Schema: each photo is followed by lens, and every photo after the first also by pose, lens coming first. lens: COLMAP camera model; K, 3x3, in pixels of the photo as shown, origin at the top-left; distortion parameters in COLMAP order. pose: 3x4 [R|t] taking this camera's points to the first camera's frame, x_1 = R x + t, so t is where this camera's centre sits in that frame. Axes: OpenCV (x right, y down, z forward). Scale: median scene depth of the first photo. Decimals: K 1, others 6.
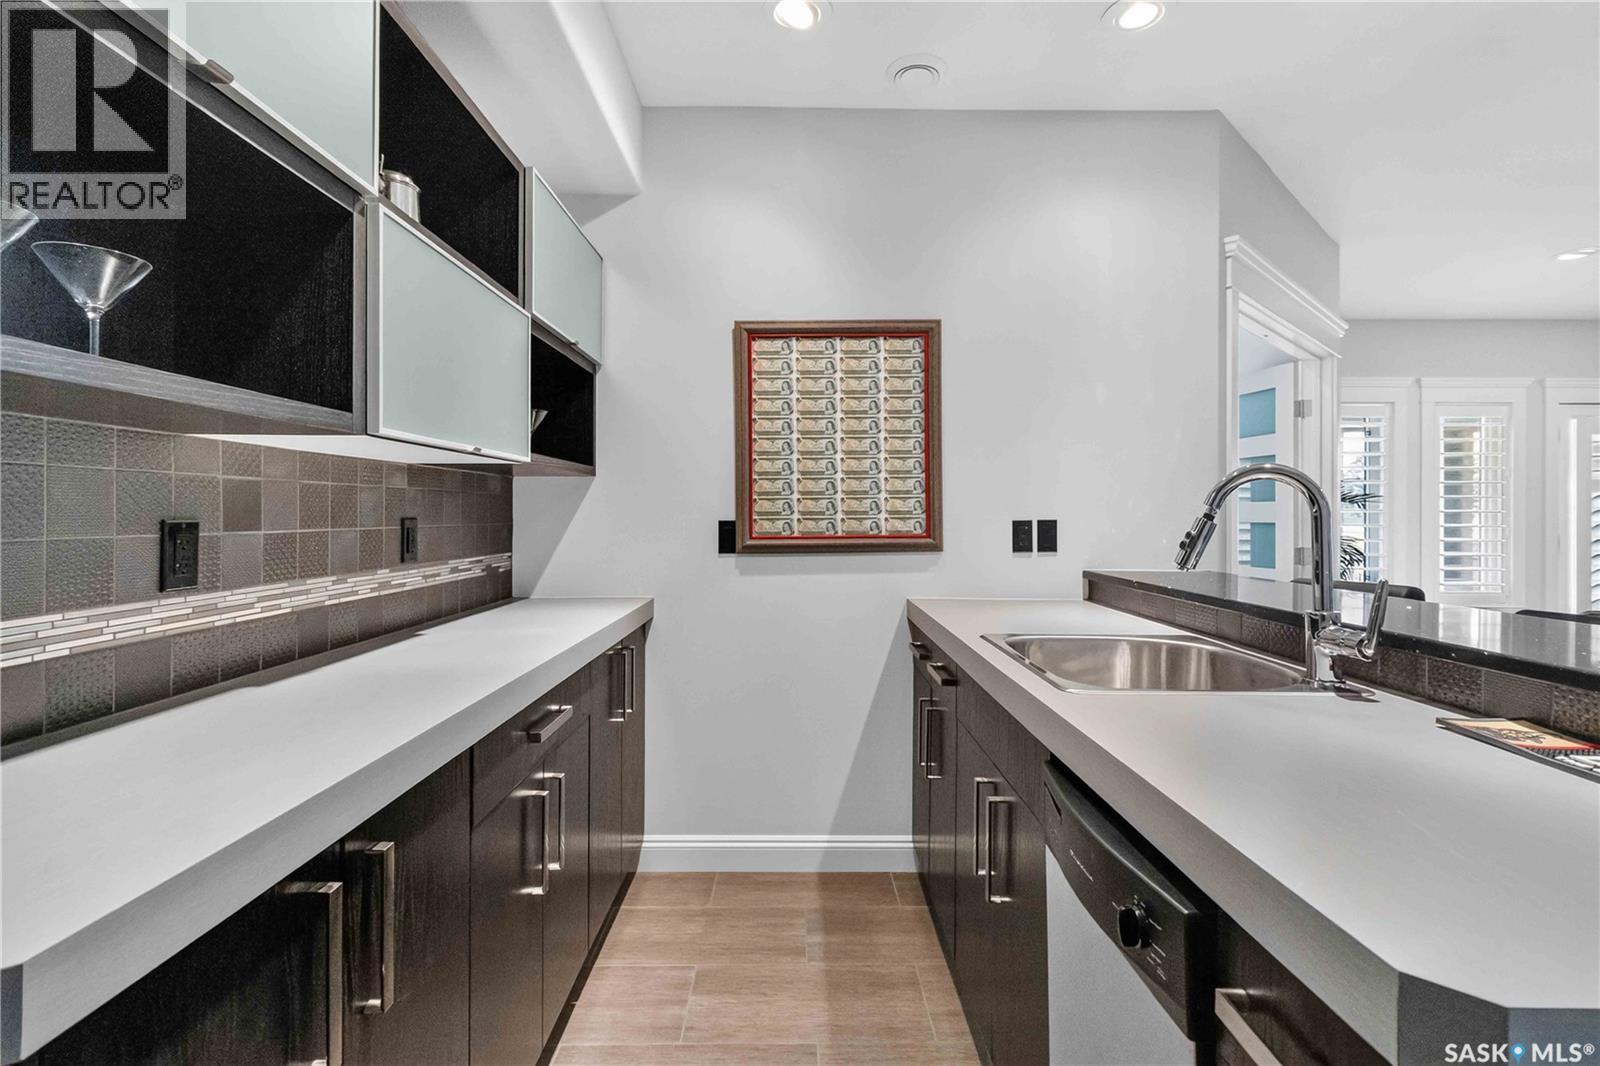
lens RADIAL K [[743.8, 0, 831.8], [0, 743.8, 509.9], [0, 0, 1]] dist [0.000895, 0.000724]
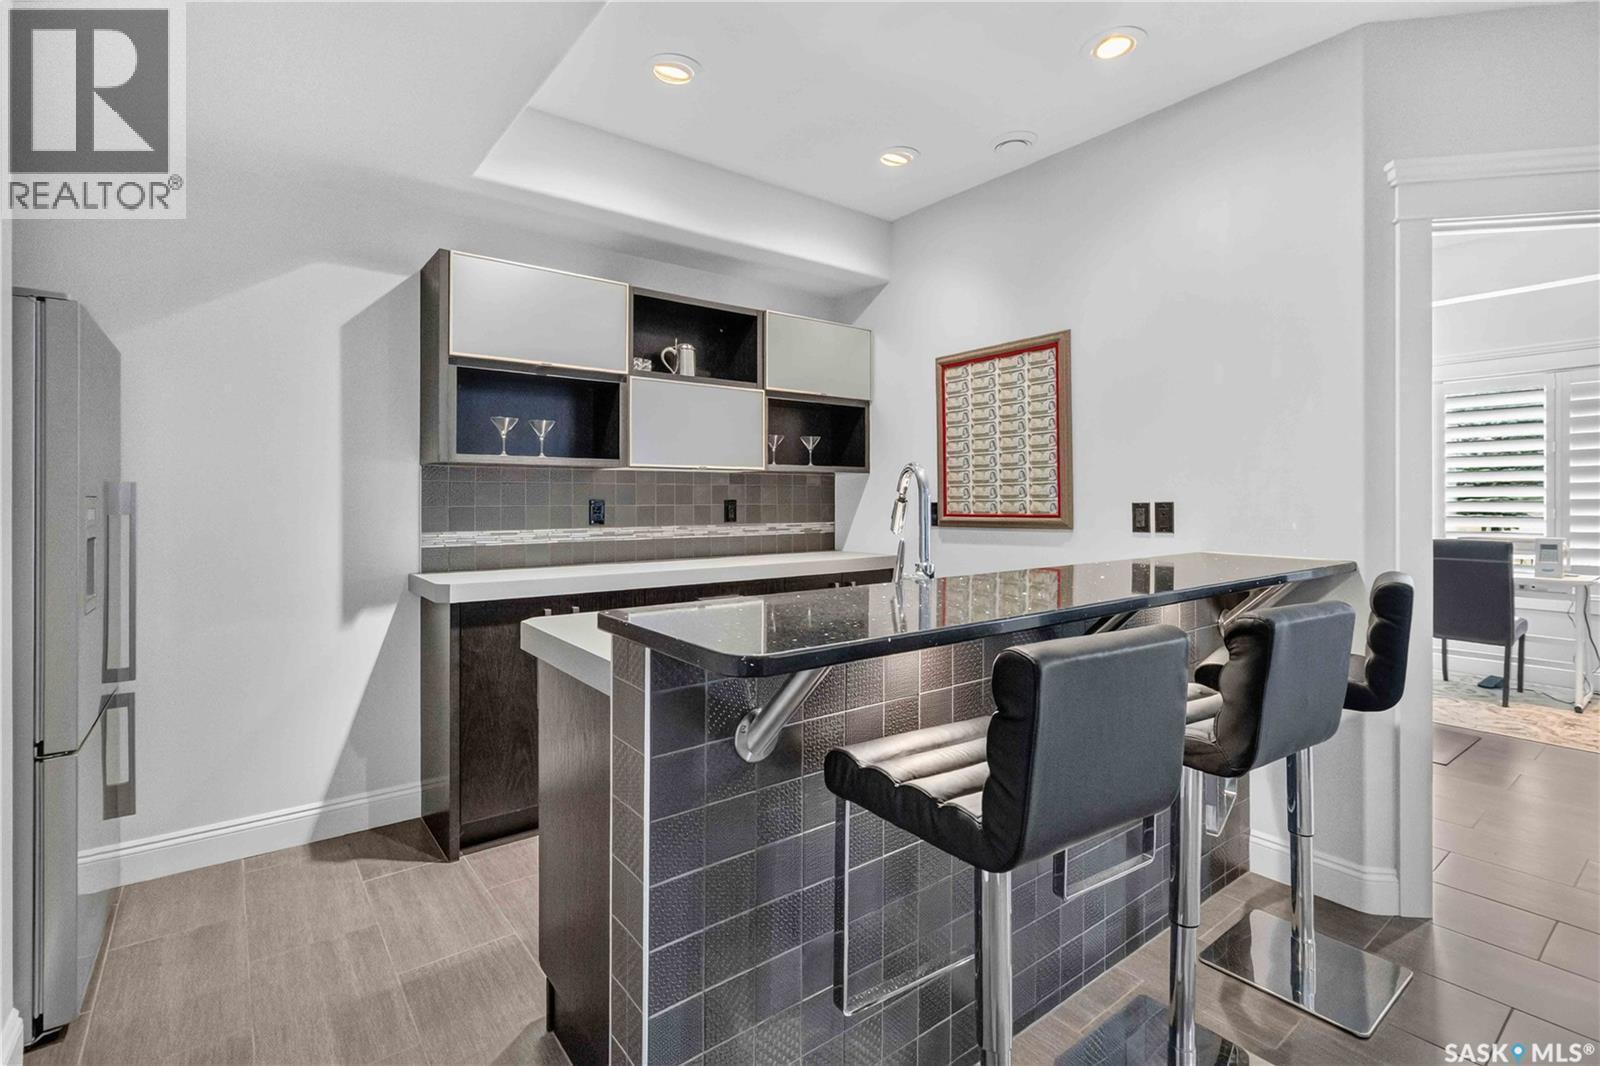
lens RADIAL K [[743.8, 0, 807.0], [0, 743.8, 500.9], [0, 0, 1]] dist [0.000895, 0.000724]
pose [[0.606794, 0.000415, -0.794859, 0.822144], [0.006894, 0.999960, 0.005784, 0.002002], [0.794829, -0.008989, 0.606767, -0.030797]]
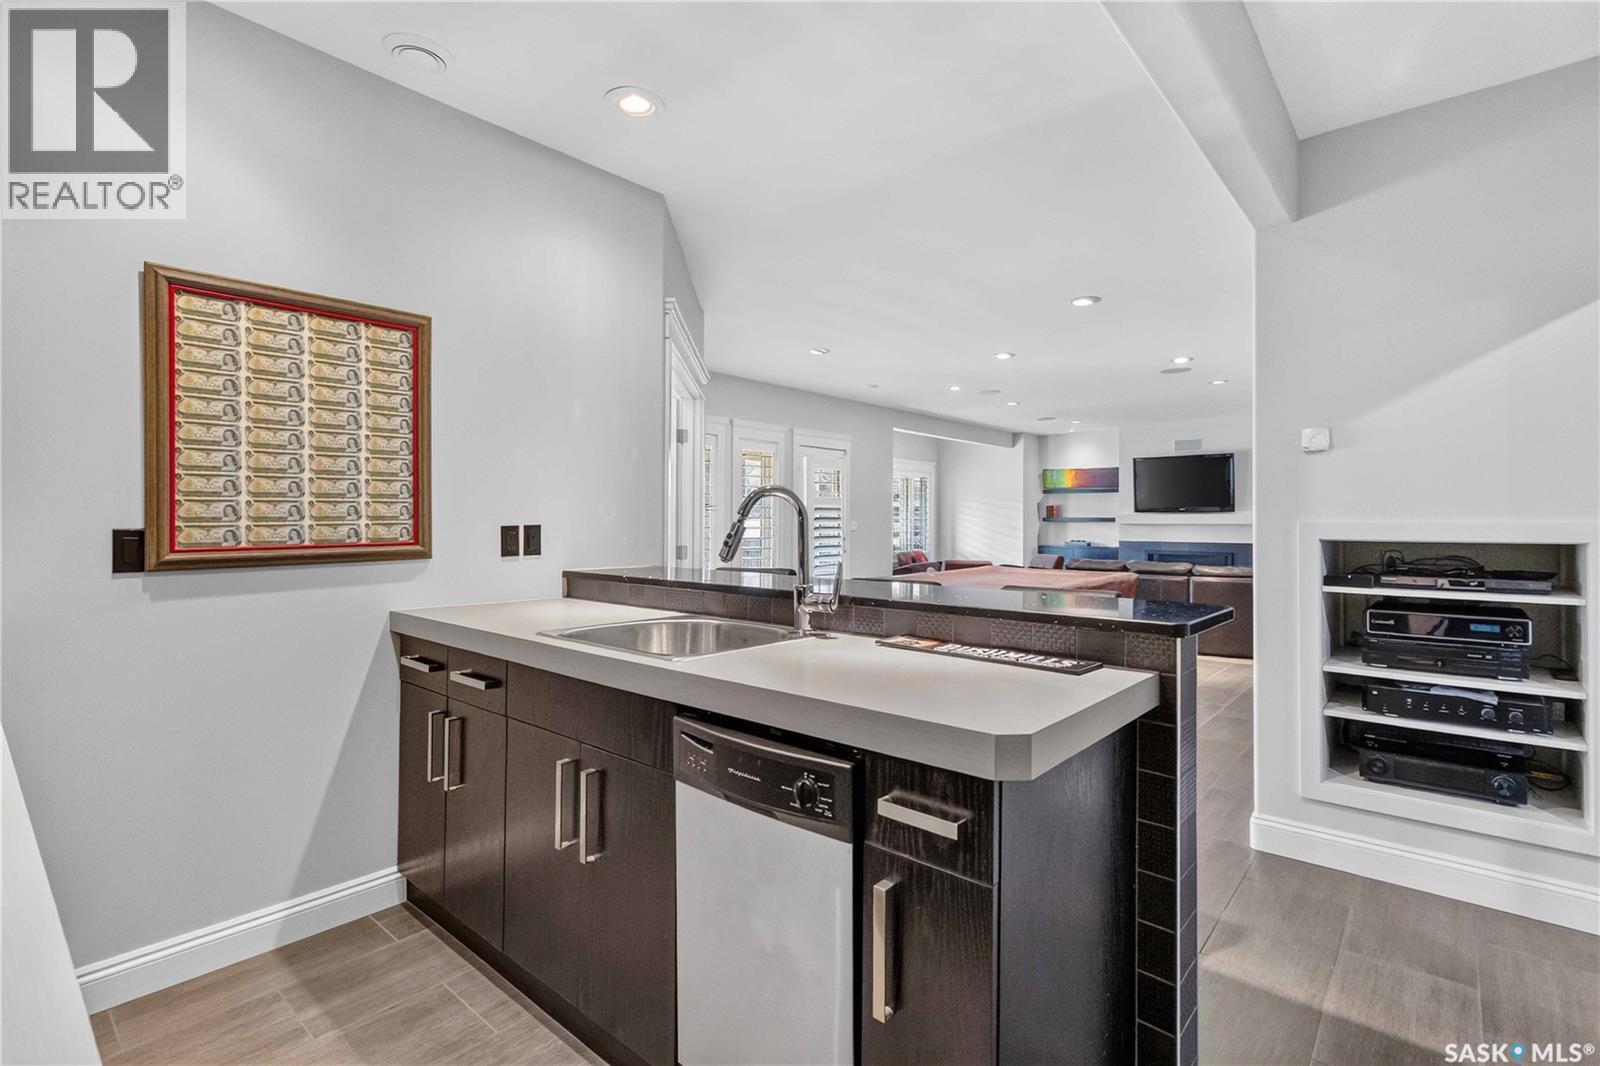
lens RADIAL K [[743.8, 0, 812.7], [0, 743.8, 516.0], [0, 0, 1]] dist [0.000895, 0.000724]
pose [[0.652433, 0.003349, 0.757839, -0.259038], [-0.005928, 0.999982, 0.000685, -0.002742], [-0.757823, -0.004939, 0.652441, 0.000272]]
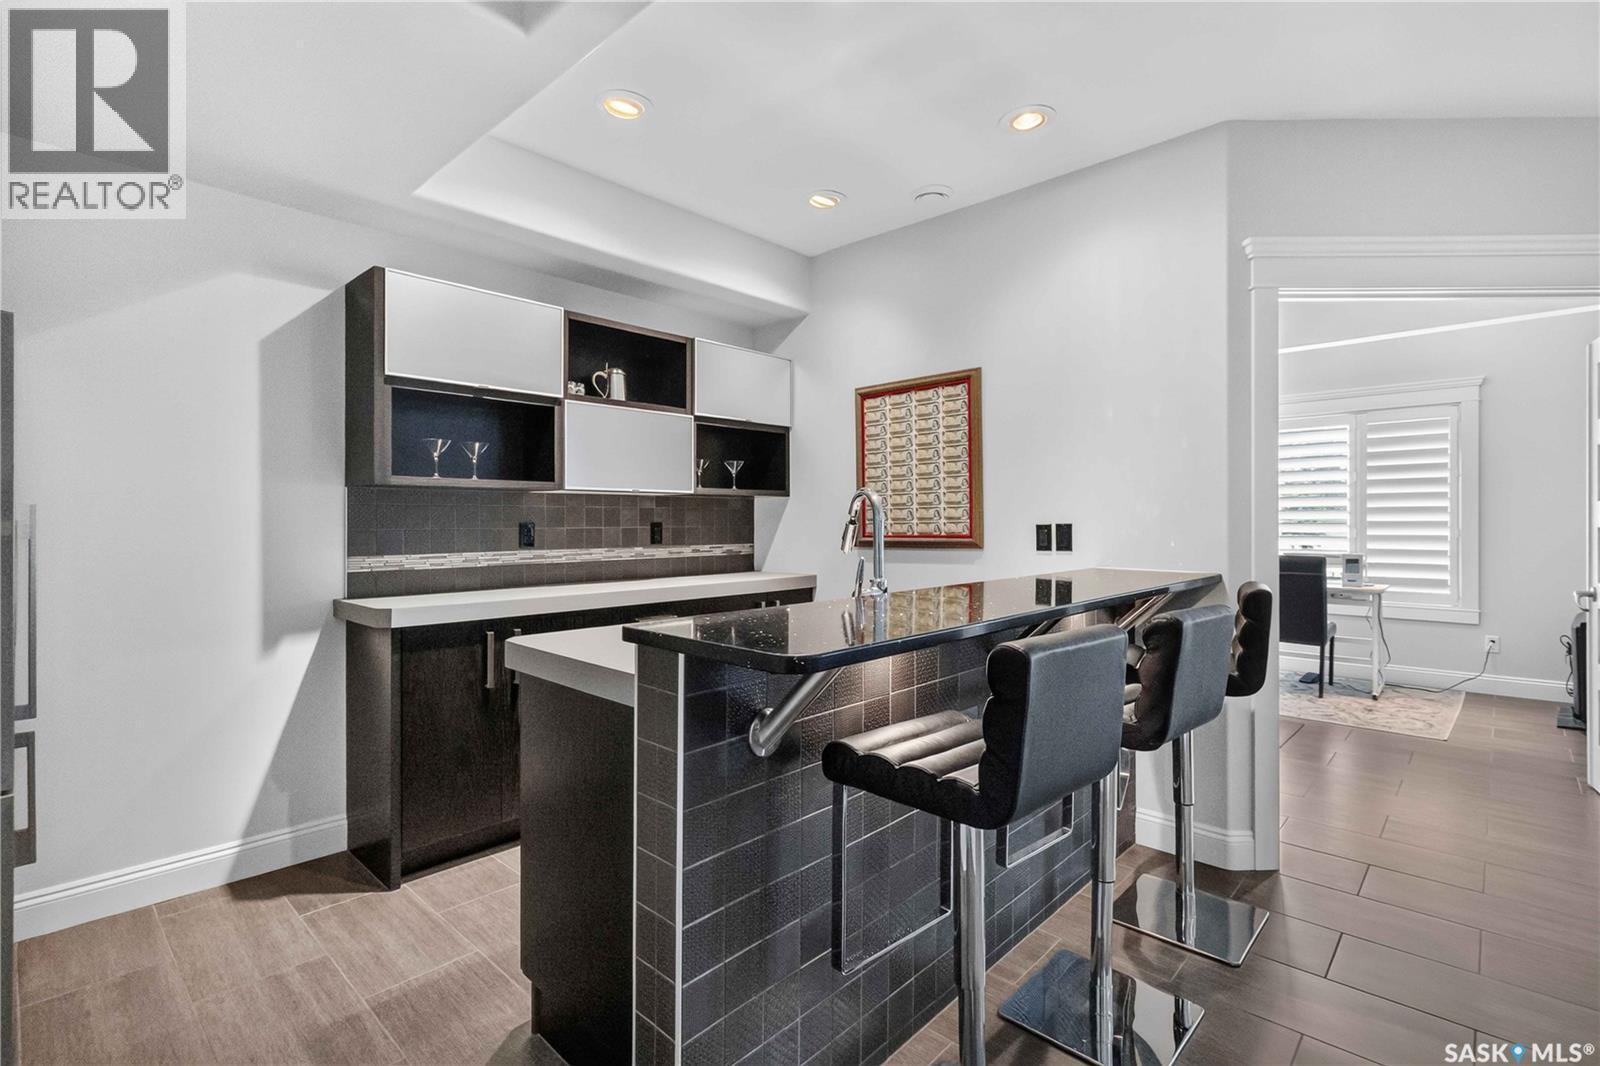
lens RADIAL K [[743.8, 0, 807.3], [0, 743.8, 525.2], [0, 0, 1]] dist [0.000895, 0.000724]
pose [[0.724399, 0.001426, -0.689379, 0.813944], [0.007406, 0.999924, 0.009850, 0.000839], [0.689341, -0.012241, 0.724334, -0.132498]]
